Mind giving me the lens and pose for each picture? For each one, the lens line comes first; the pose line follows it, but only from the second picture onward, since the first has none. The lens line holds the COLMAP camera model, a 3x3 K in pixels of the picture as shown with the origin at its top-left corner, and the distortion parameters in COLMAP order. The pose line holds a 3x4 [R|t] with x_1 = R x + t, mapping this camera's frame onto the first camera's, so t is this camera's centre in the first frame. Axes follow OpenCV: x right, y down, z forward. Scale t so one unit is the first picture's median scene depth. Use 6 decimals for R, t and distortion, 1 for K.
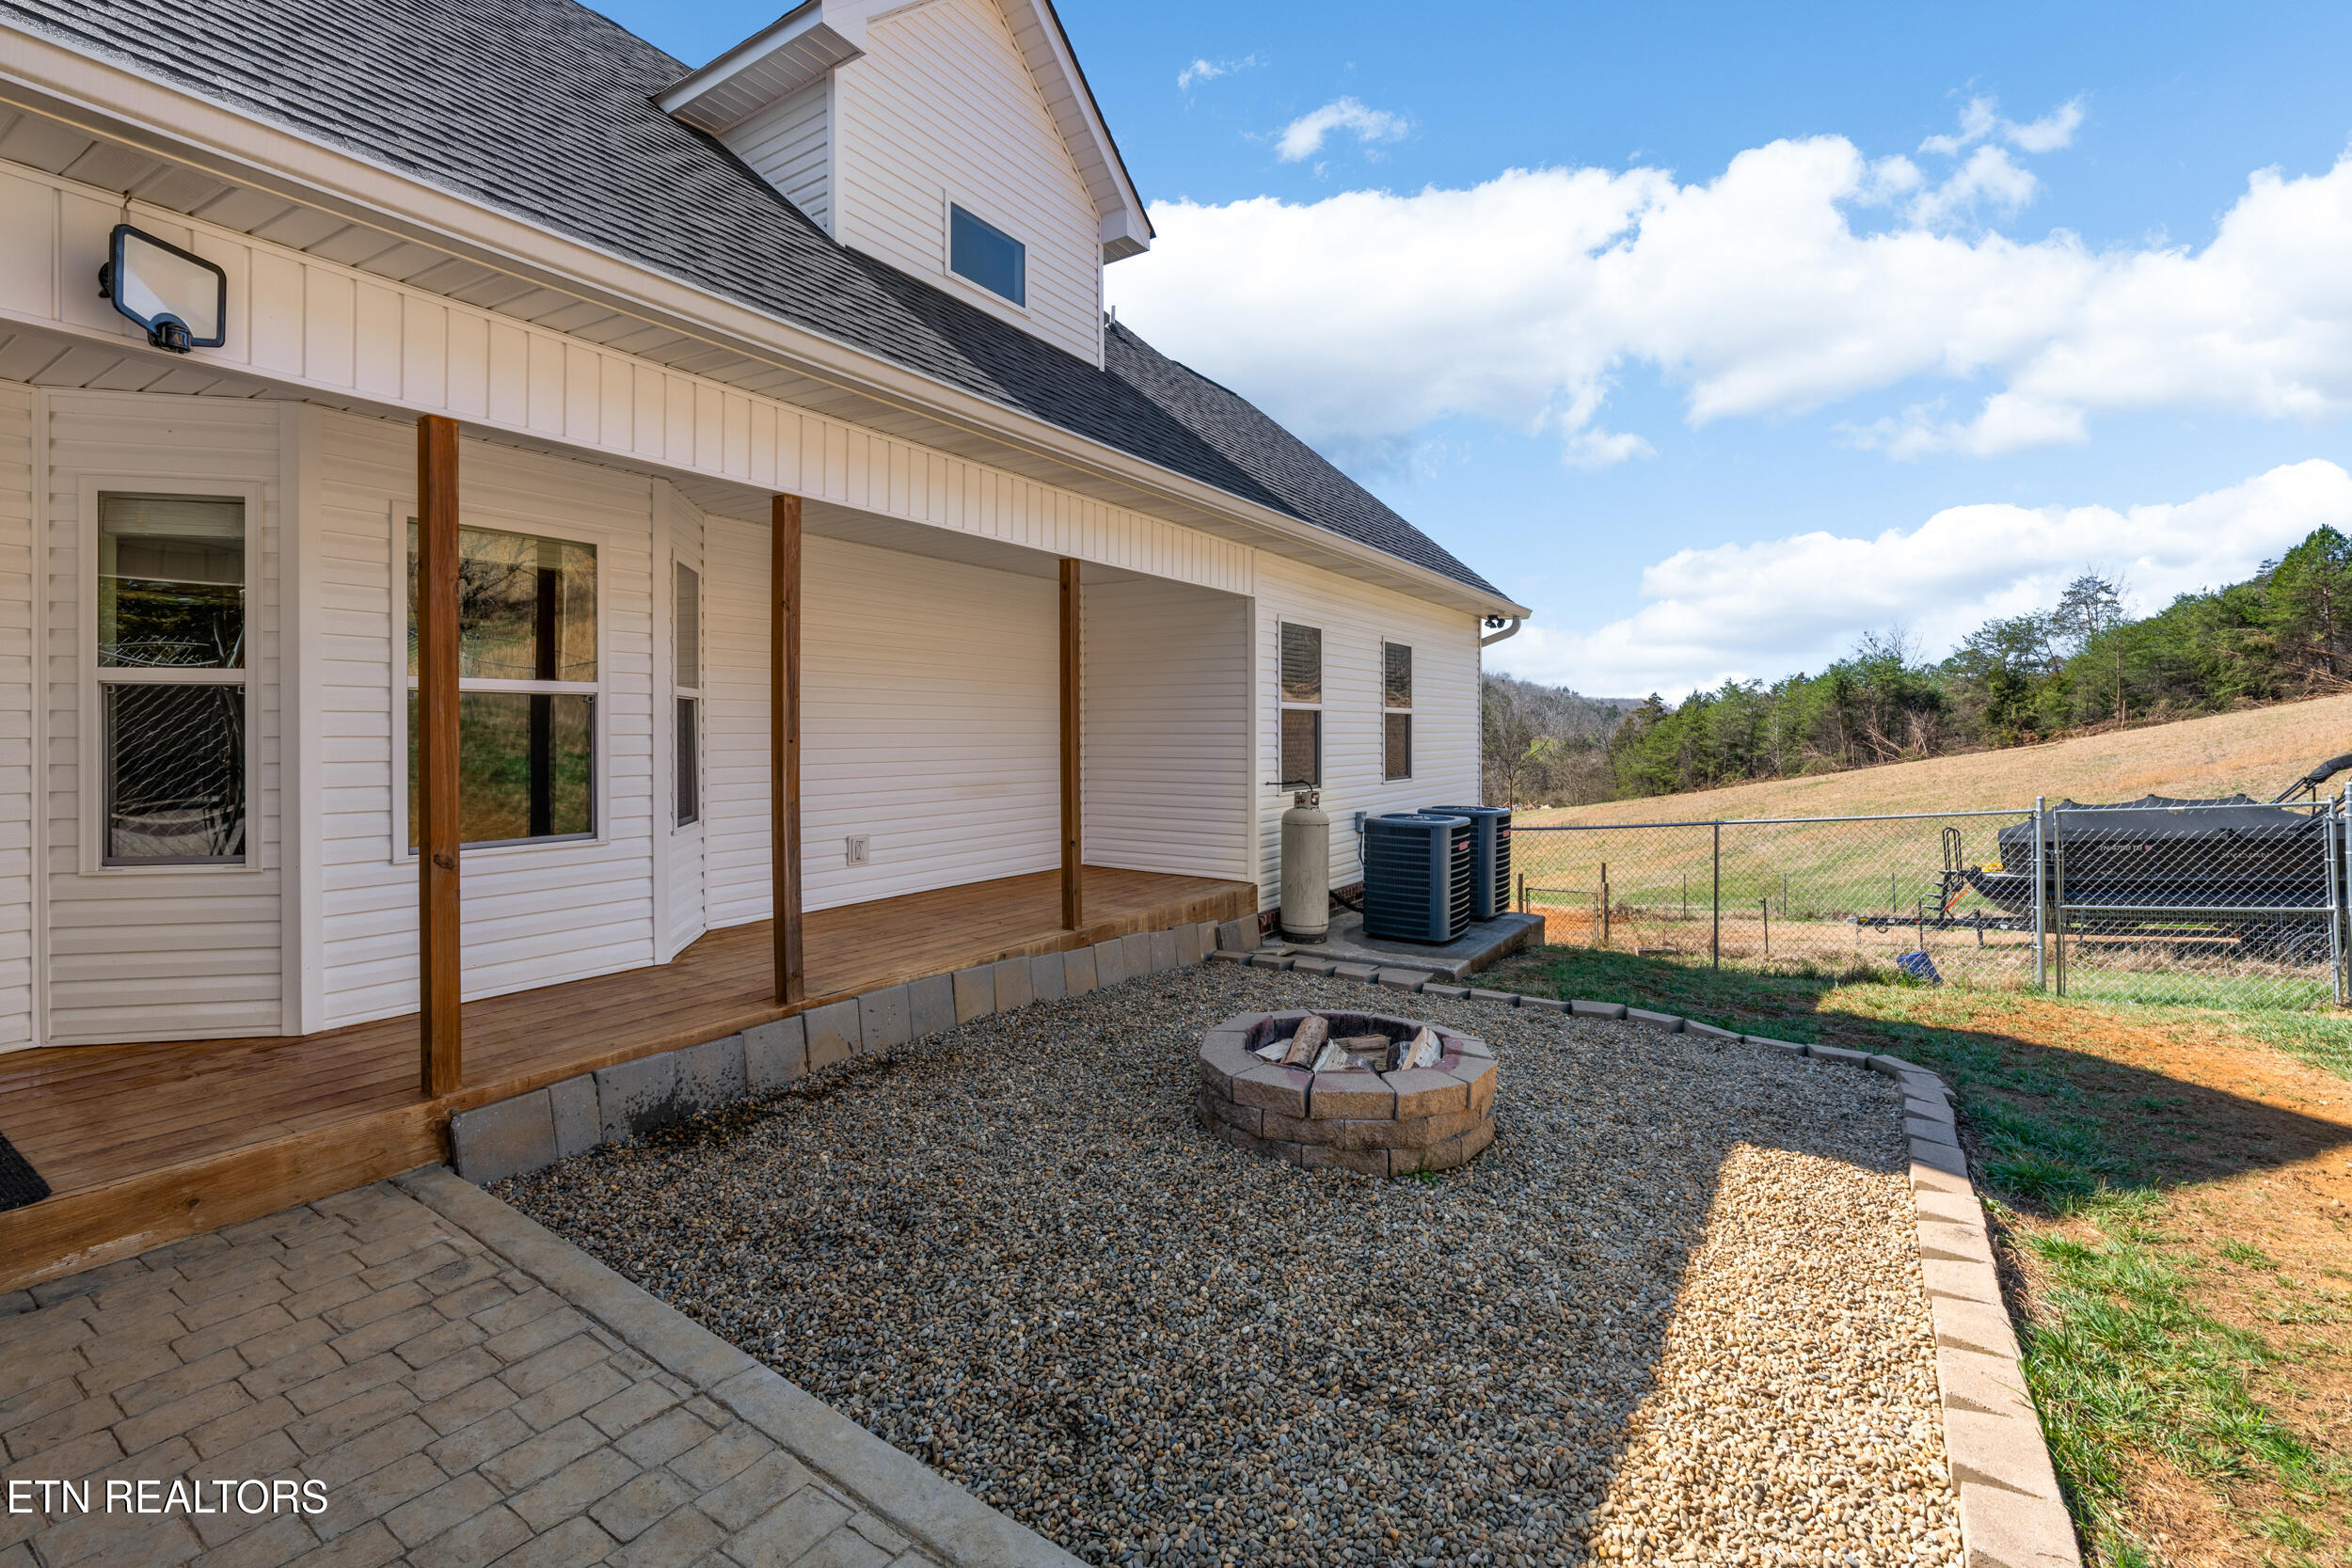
lens RADIAL K [[1065.4, 0, 1180.7], [0, 1065.4, 735.9], [0, 0, 1]] dist [0.000339, 0.000016]
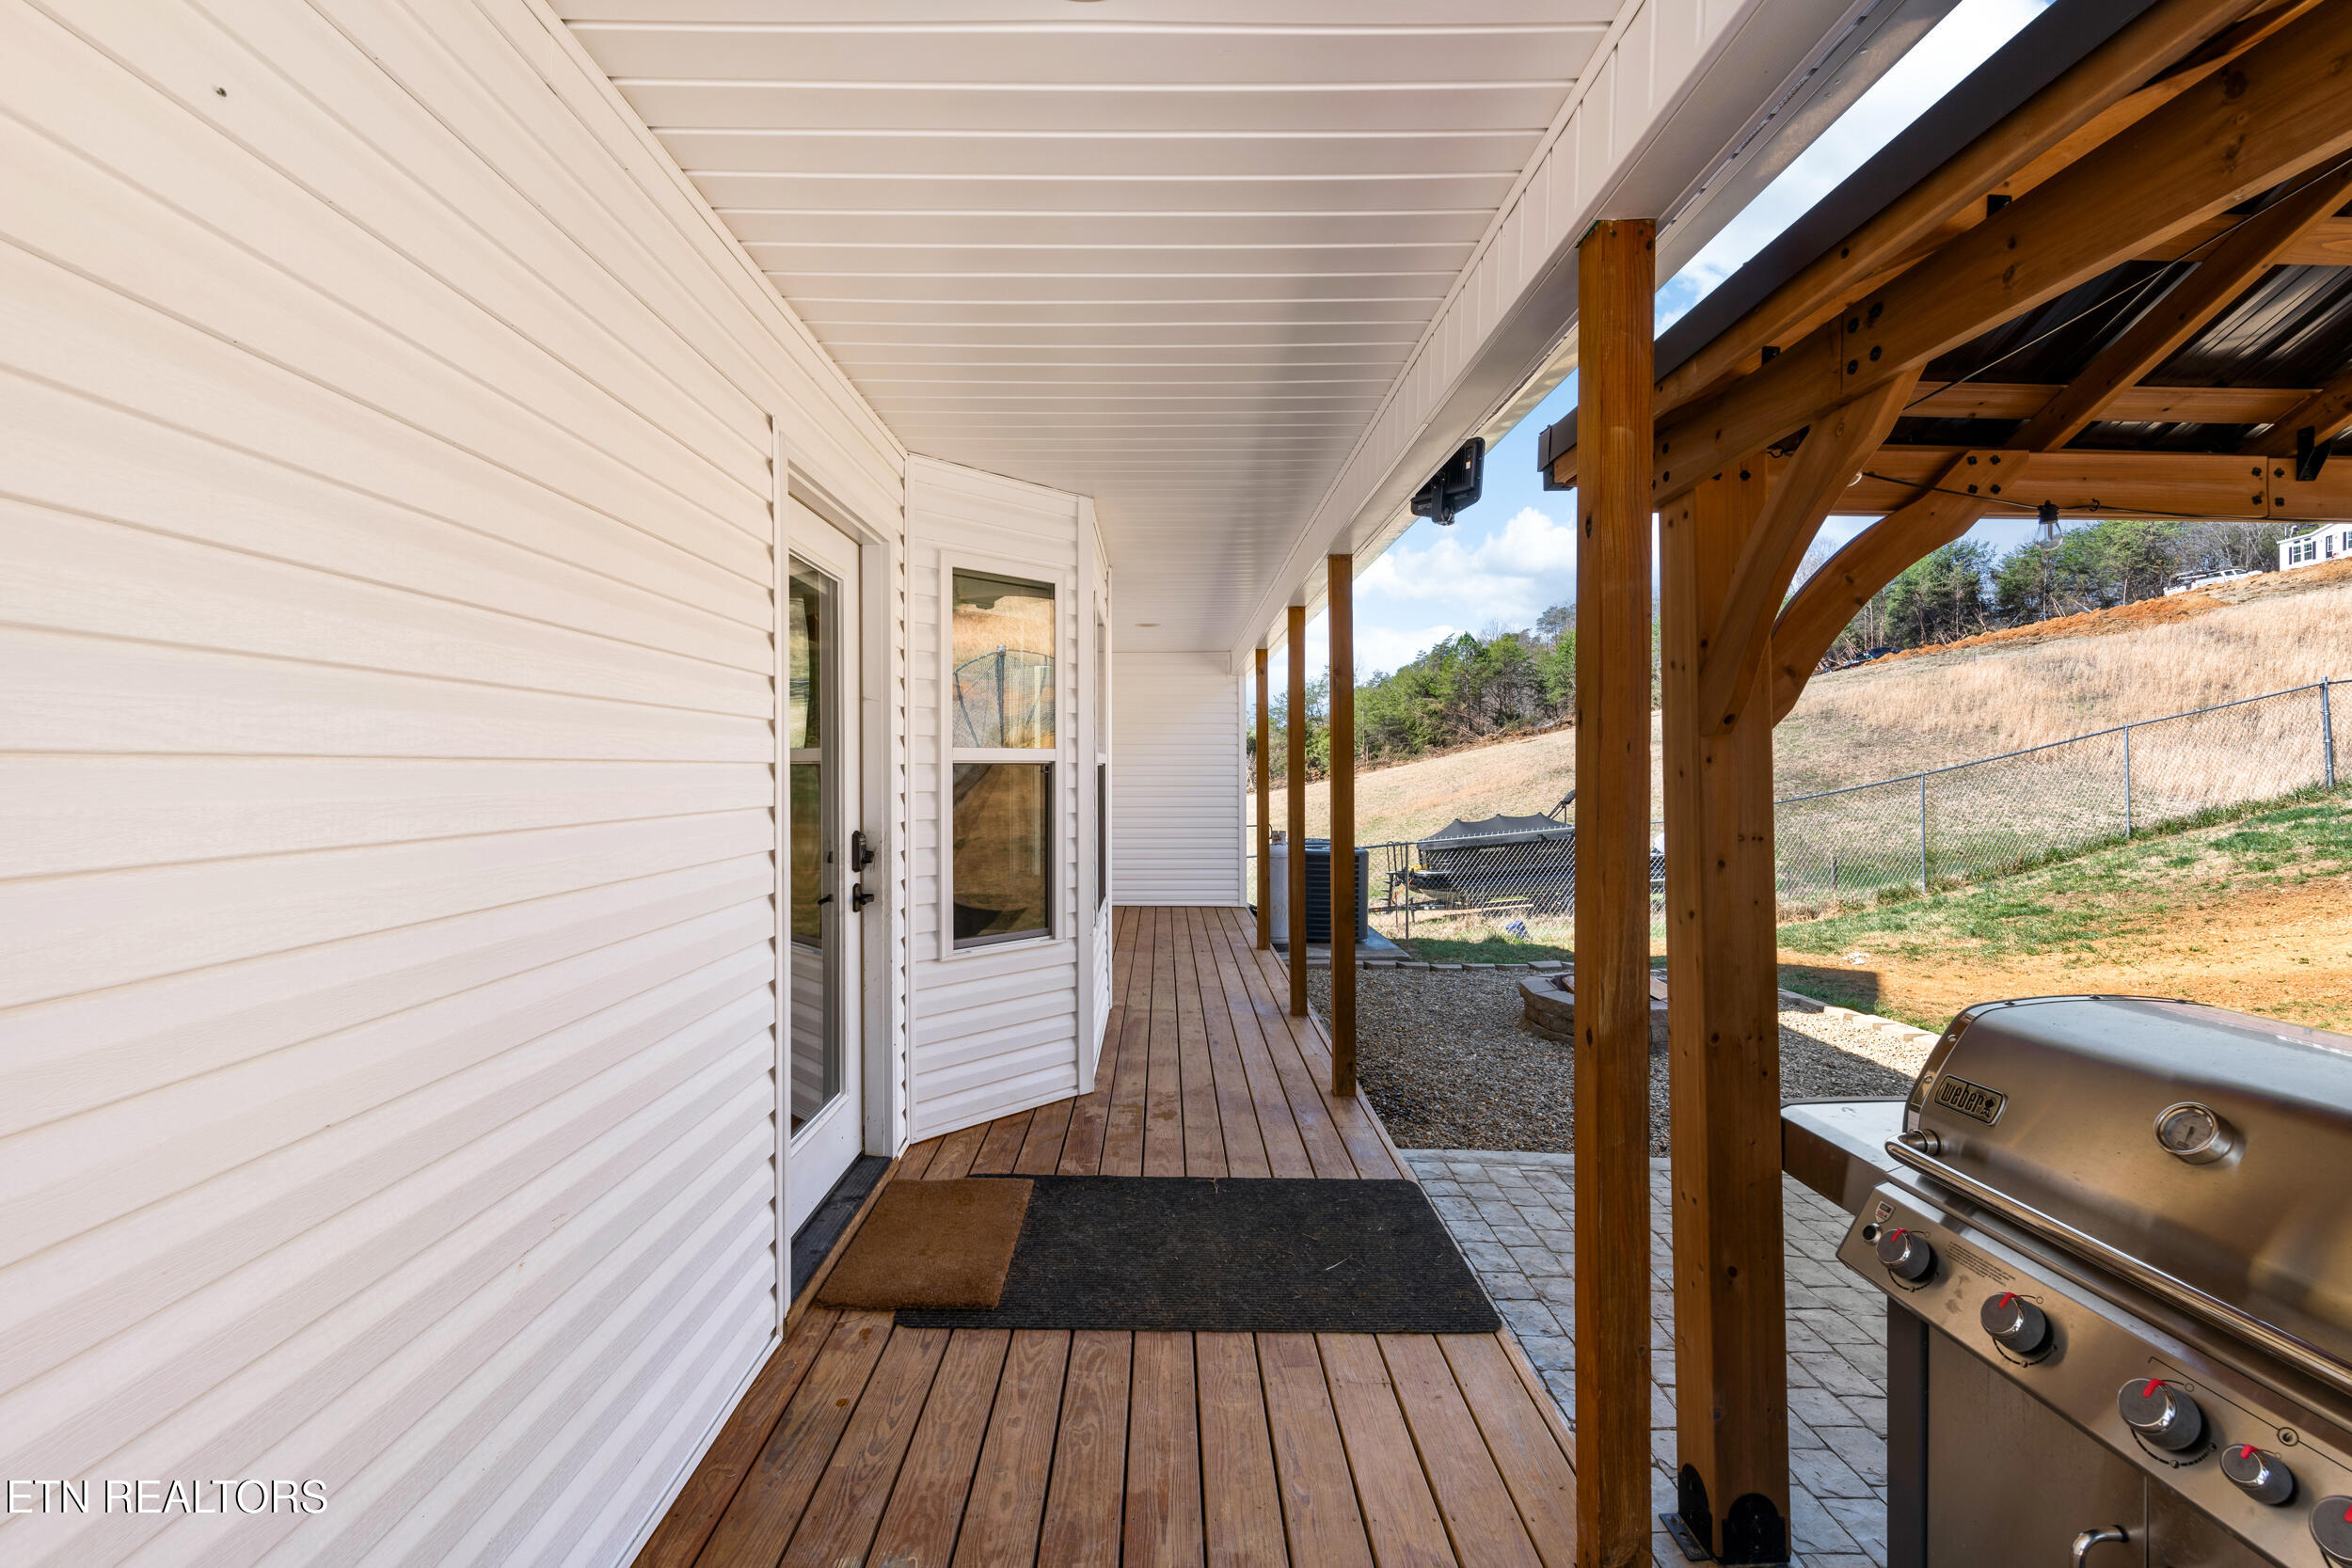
lens RADIAL K [[1065.4, 0, 1180.7], [0, 1065.4, 735.9], [0, 0, 1]] dist [0.000339, 0.000016]
pose [[0.809669, 0.014453, 0.586709, -0.148599], [0.004965, 0.999492, -0.031474, -0.004453], [-0.586866, 0.028396, 0.809186, 0.008429]]
